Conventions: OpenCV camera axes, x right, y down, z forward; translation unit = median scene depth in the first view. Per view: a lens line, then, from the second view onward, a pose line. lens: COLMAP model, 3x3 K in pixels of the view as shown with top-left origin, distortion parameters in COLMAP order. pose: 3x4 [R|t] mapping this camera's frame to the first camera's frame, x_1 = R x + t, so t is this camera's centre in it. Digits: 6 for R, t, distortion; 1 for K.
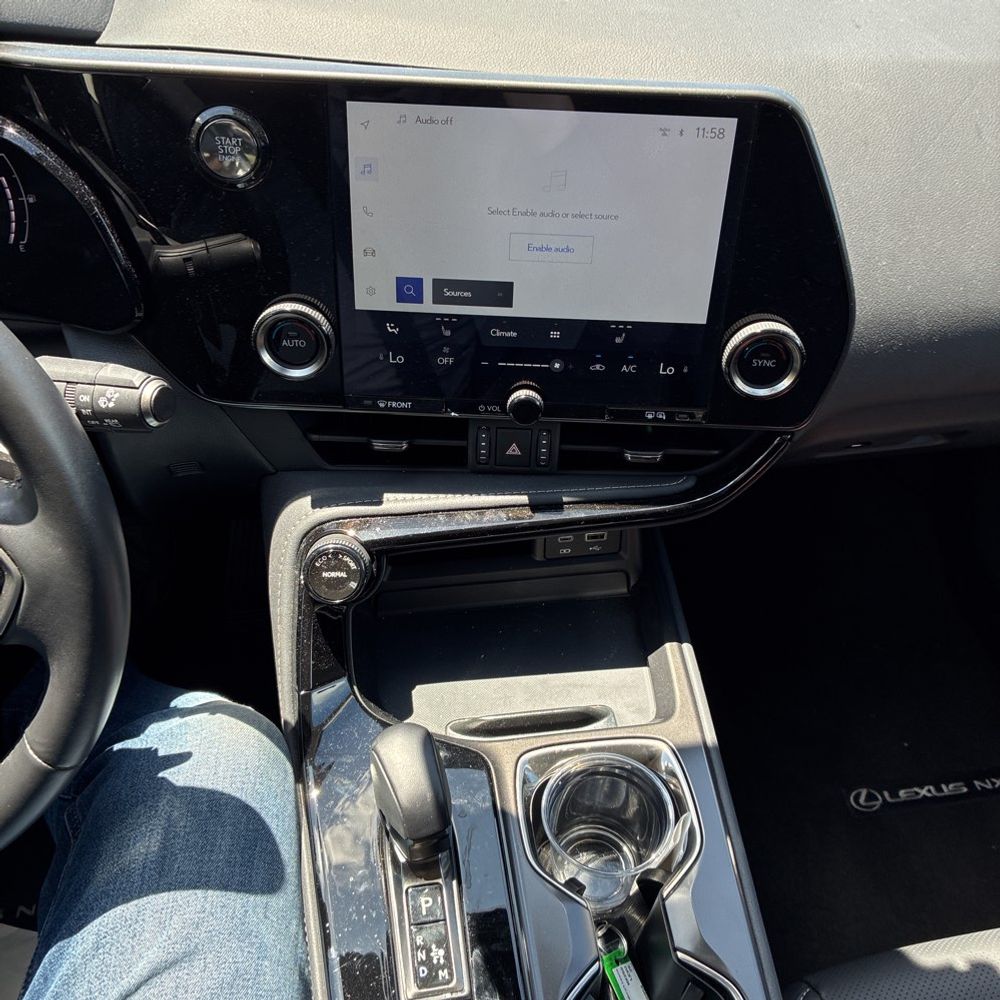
lens RADIAL K [[1011.5, 0, 504.0], [0, 1011.5, 510.0], [0, 0, 1]] dist [0.019556, 0.000000]
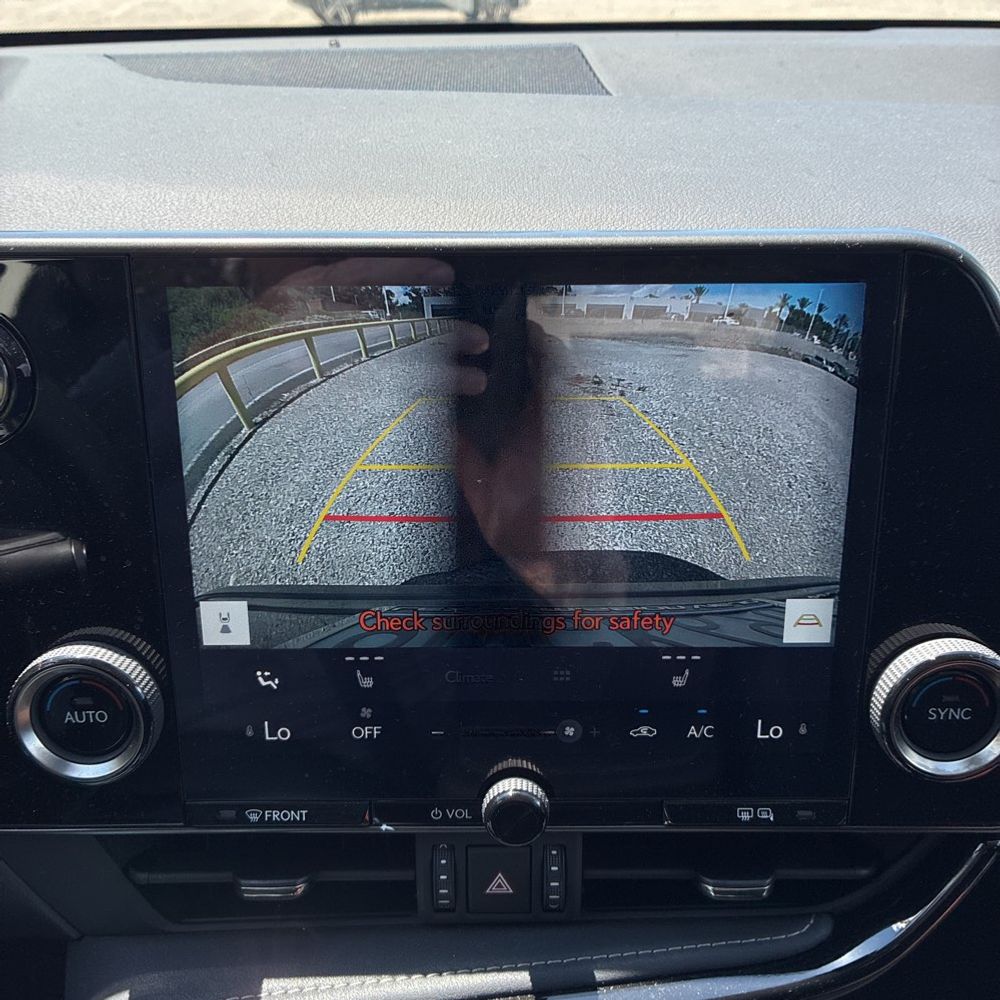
lens RADIAL K [[1011.5, 0, 500.8], [0, 1011.5, 504.1], [0, 0, 1]] dist [0.019556, 0.000000]
pose [[0.998925, -0.046334, -0.001056, 0.021167], [0.044012, 0.955507, -0.291666, -0.099811], [0.014523, 0.291306, 0.956520, 0.426701]]
